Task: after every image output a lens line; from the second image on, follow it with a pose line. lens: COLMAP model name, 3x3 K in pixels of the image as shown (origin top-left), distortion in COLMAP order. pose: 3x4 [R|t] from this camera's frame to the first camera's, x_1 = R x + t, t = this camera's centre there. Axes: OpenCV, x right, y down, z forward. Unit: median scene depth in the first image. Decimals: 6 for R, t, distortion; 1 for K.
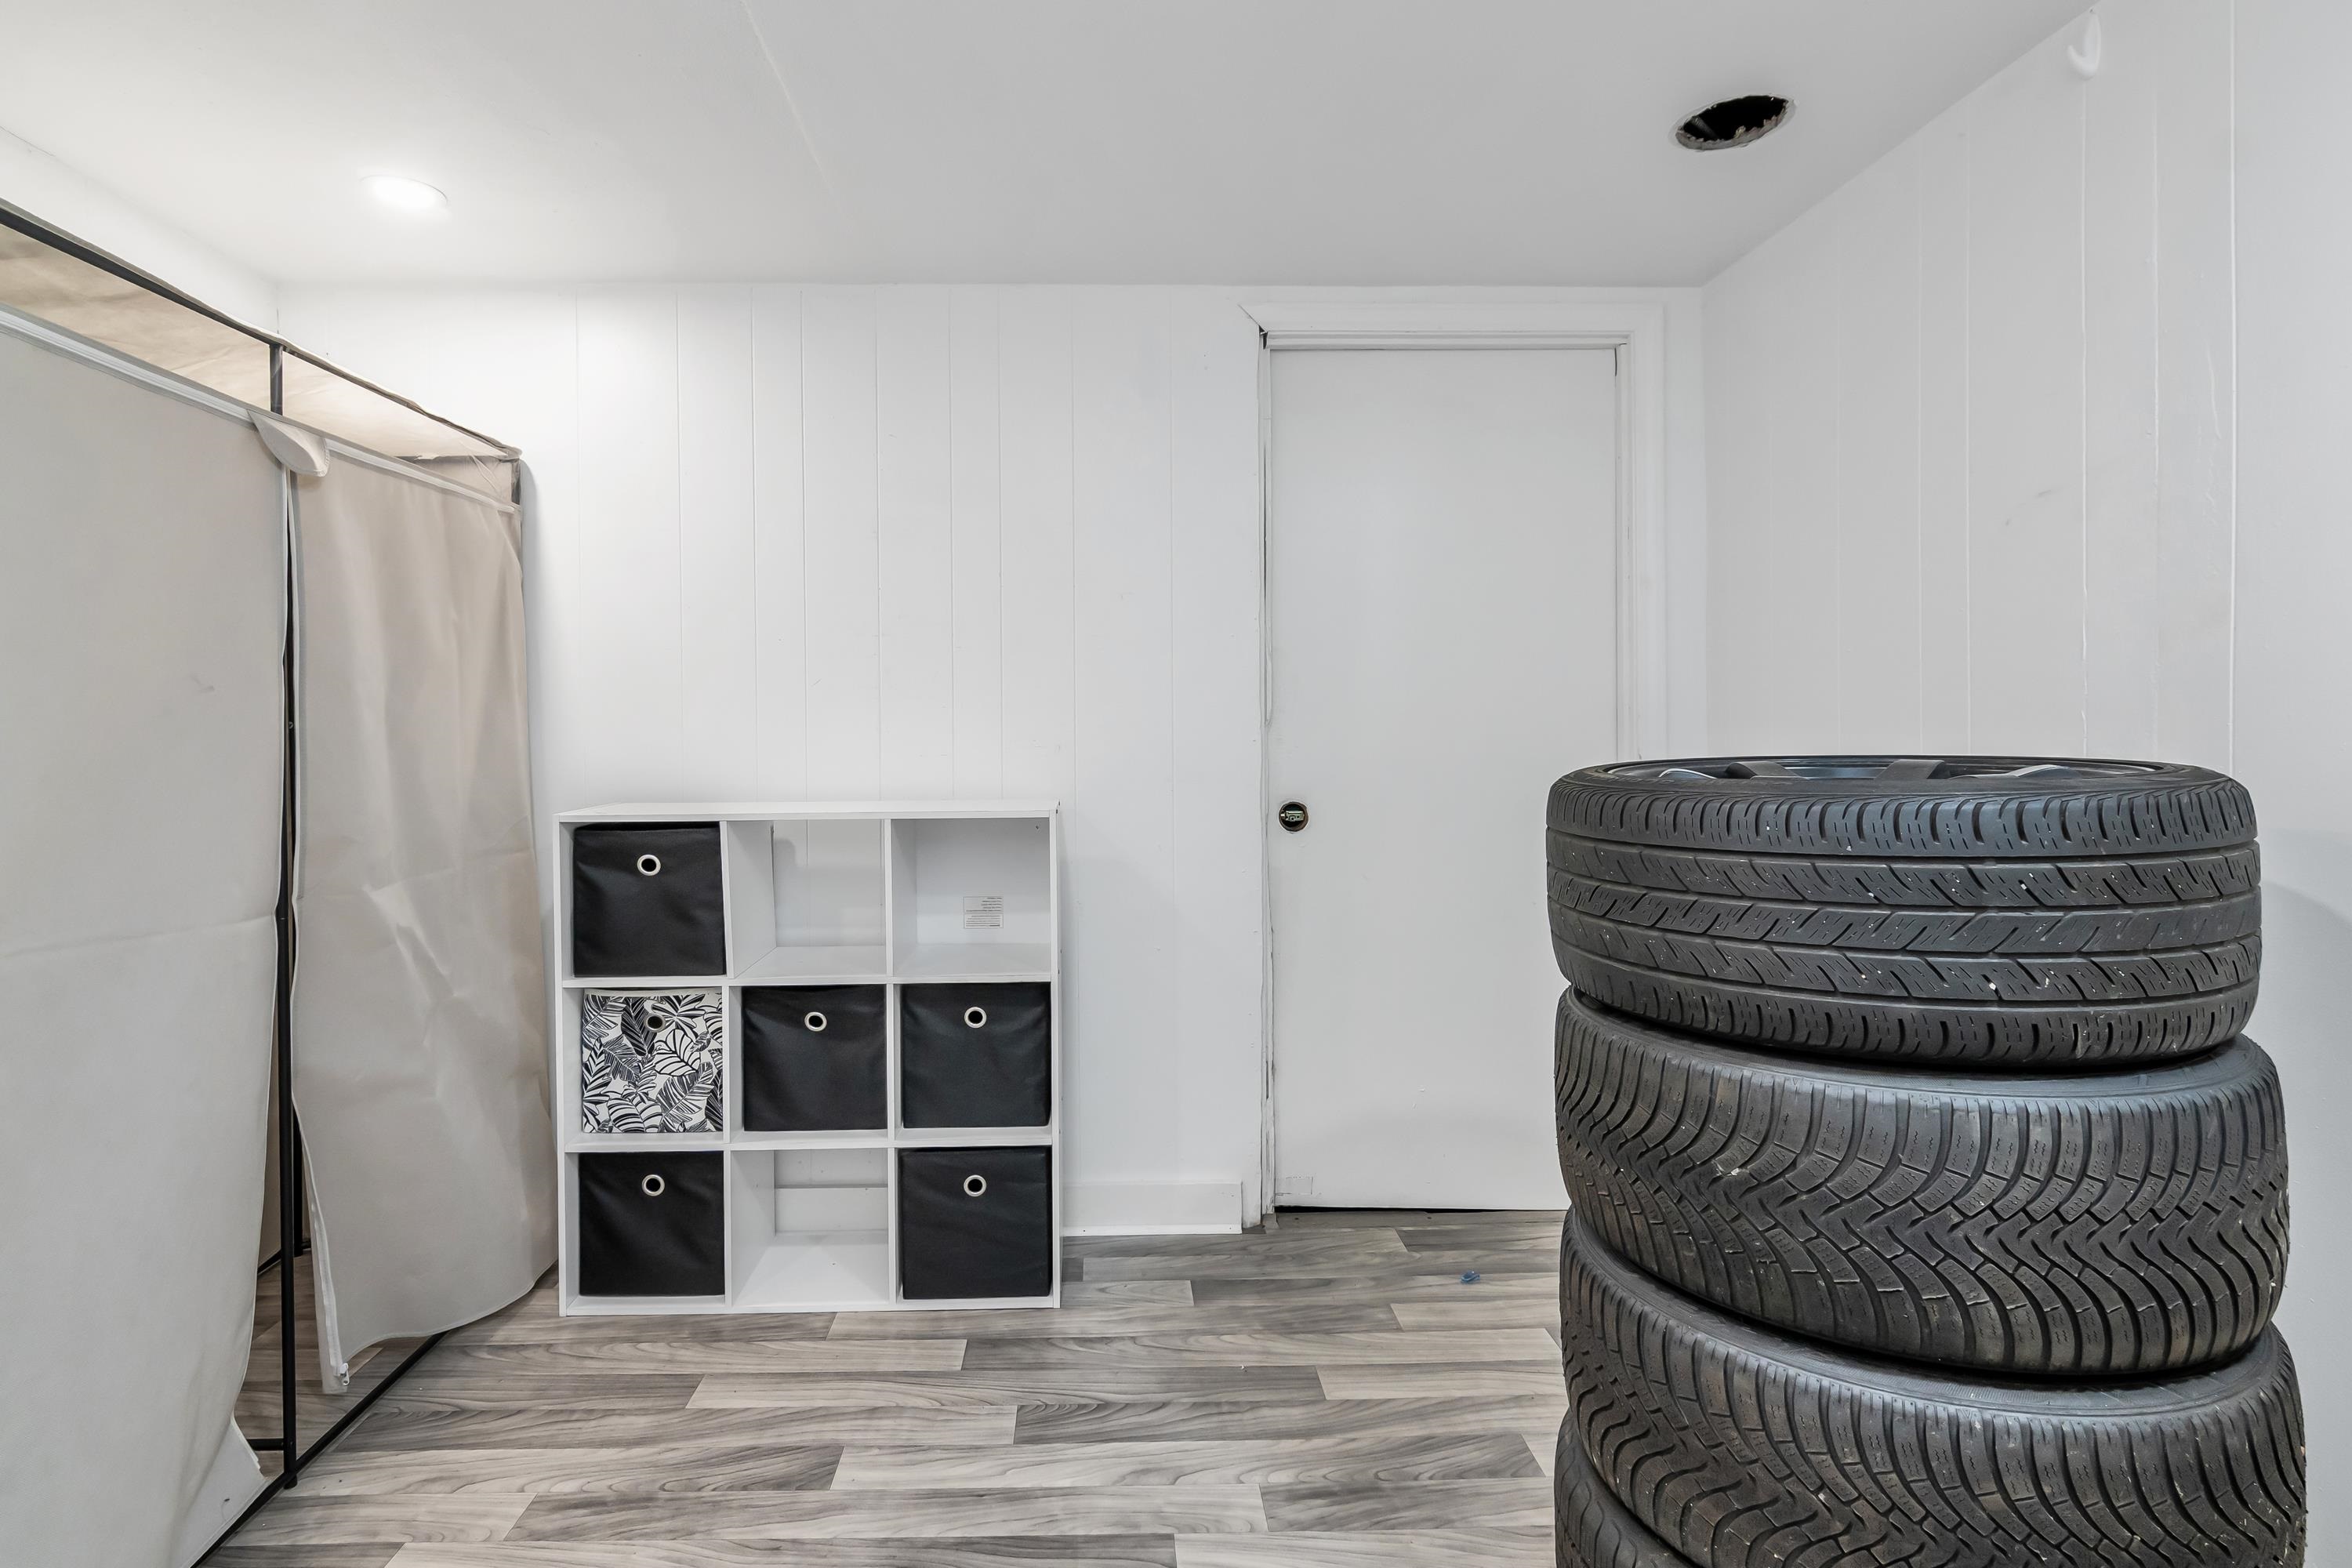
lens RADIAL K [[1211.4, 0, 1111.2], [0, 1211.4, 739.4], [0, 0, 1]] dist [0.001862, -0.000284]
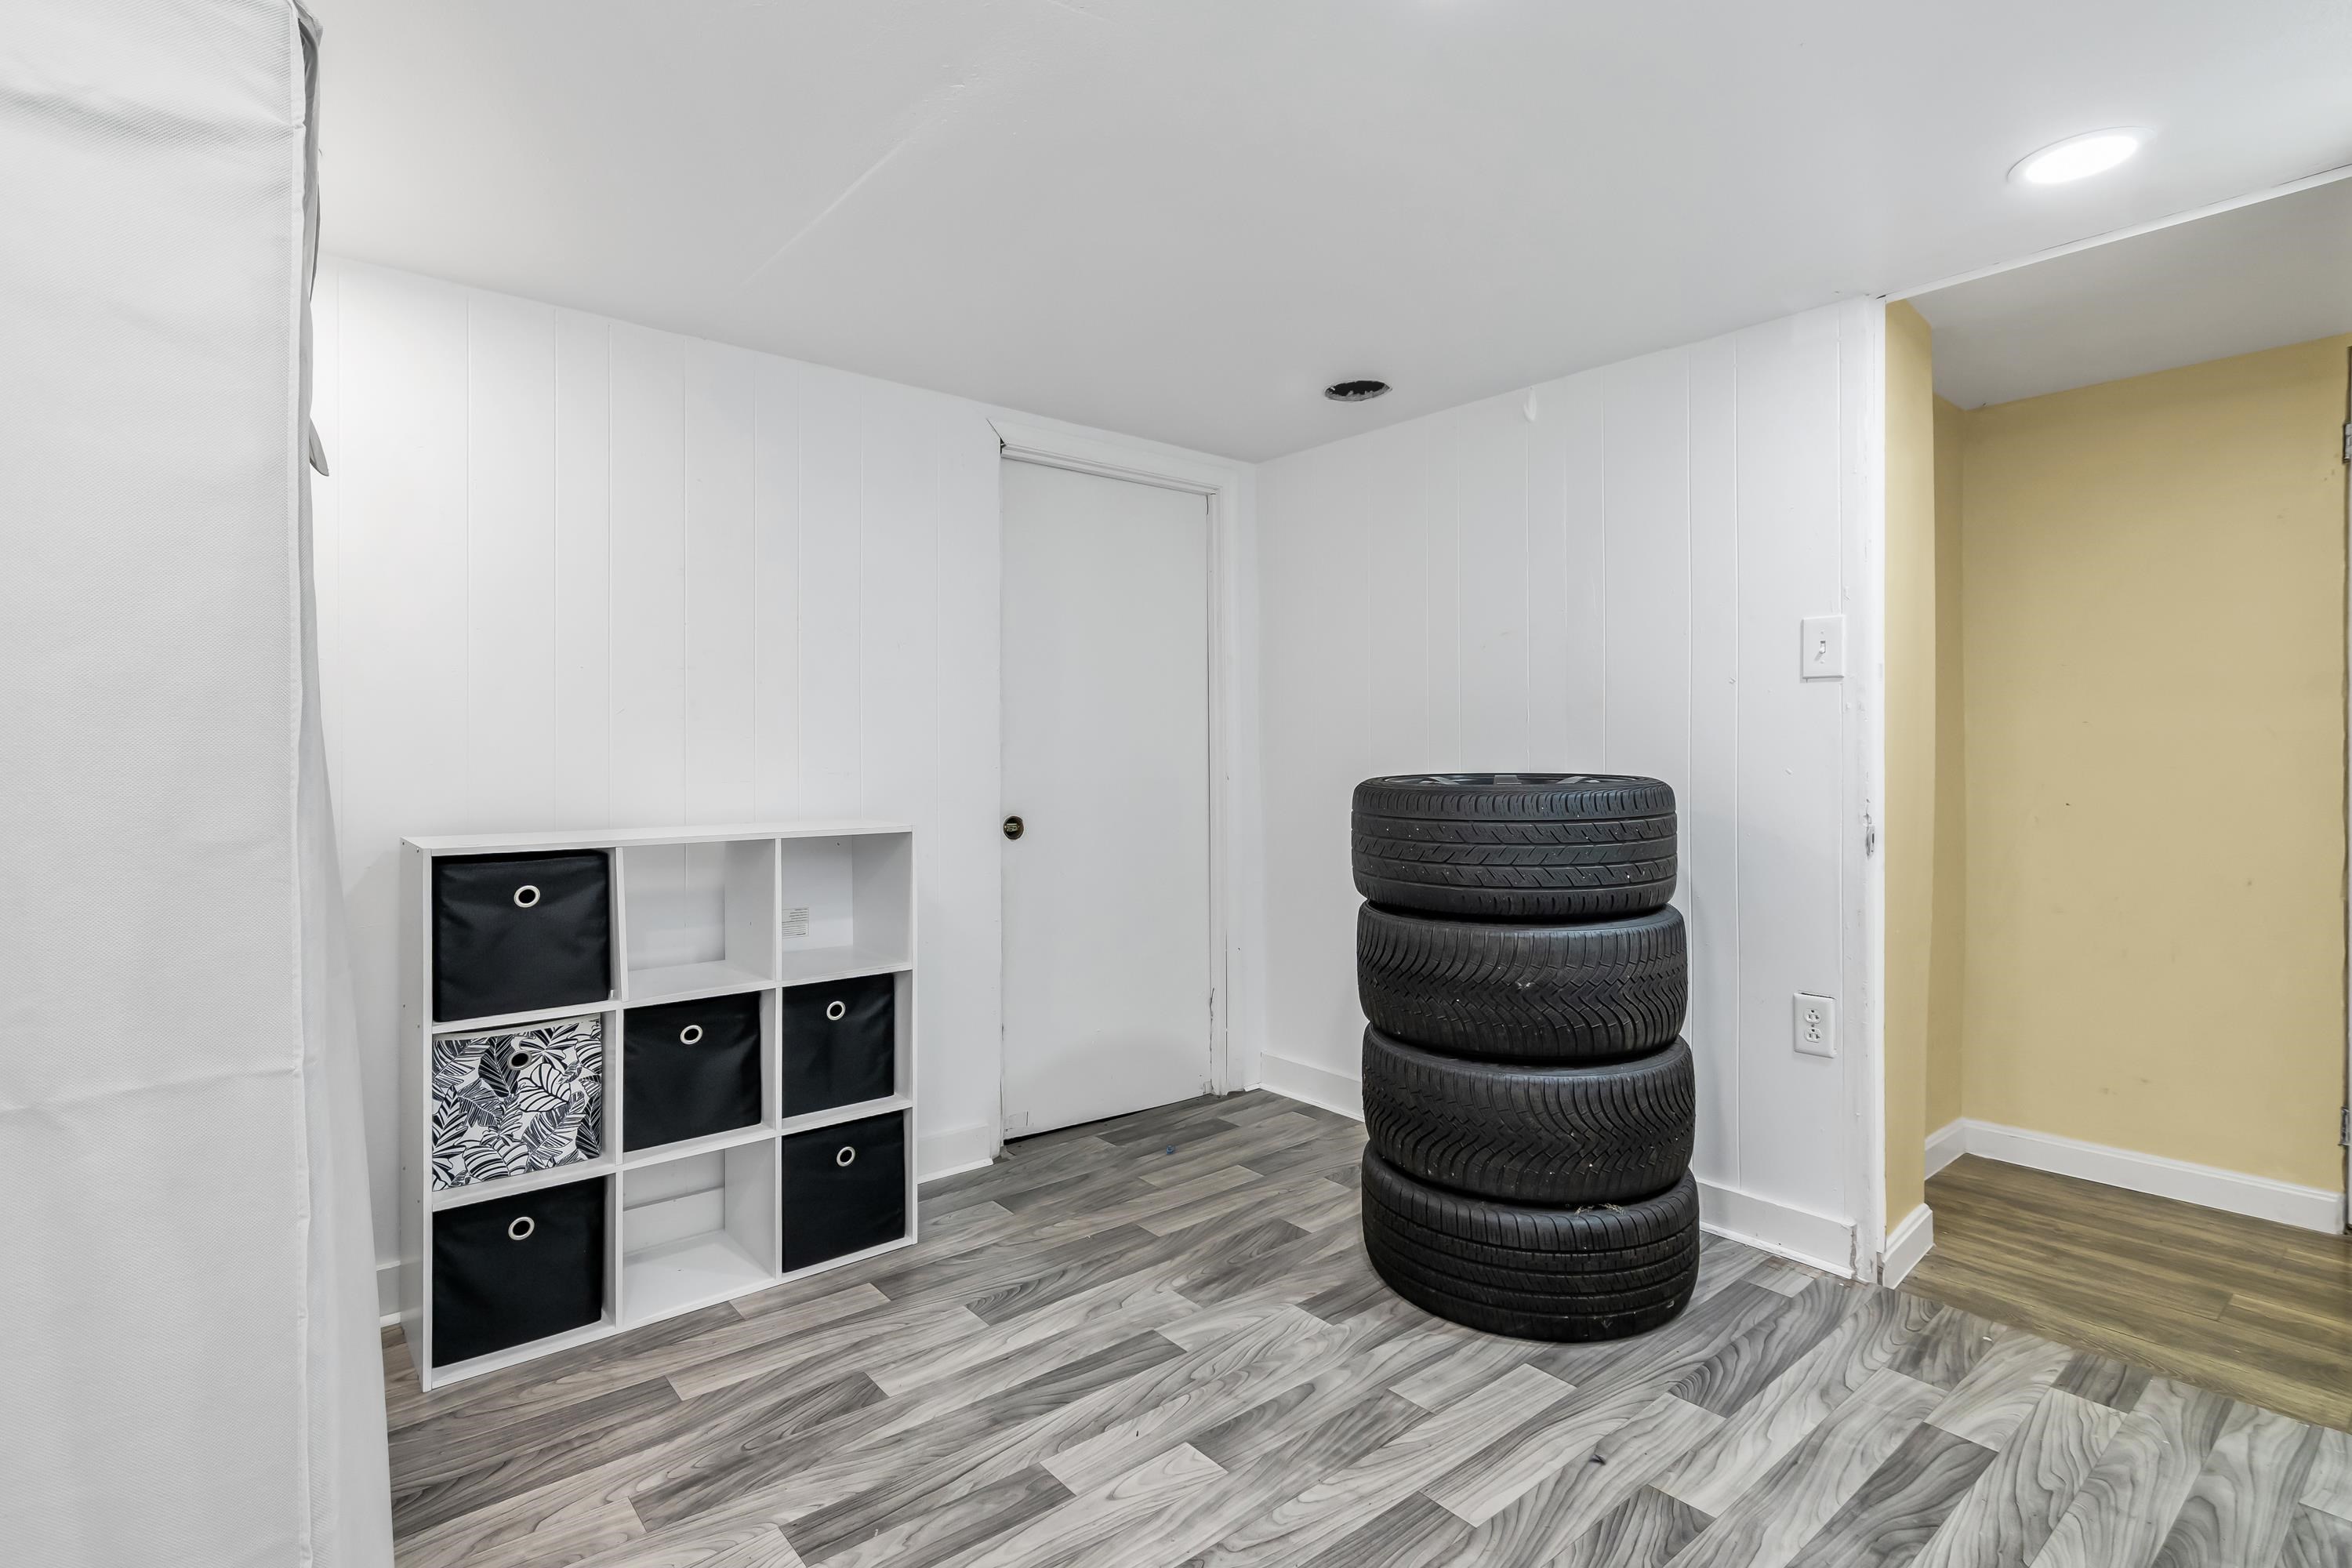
lens RADIAL K [[1146.2, 0, 1180.0], [0, 1146.2, 753.8], [0, 0, 1]] dist [0.001434, -0.000045]
pose [[0.779275, 0.005332, 0.626660, -0.544577], [0.003509, 0.999911, -0.012872, 0.003006], [-0.626673, 0.012229, 0.779187, -0.046680]]
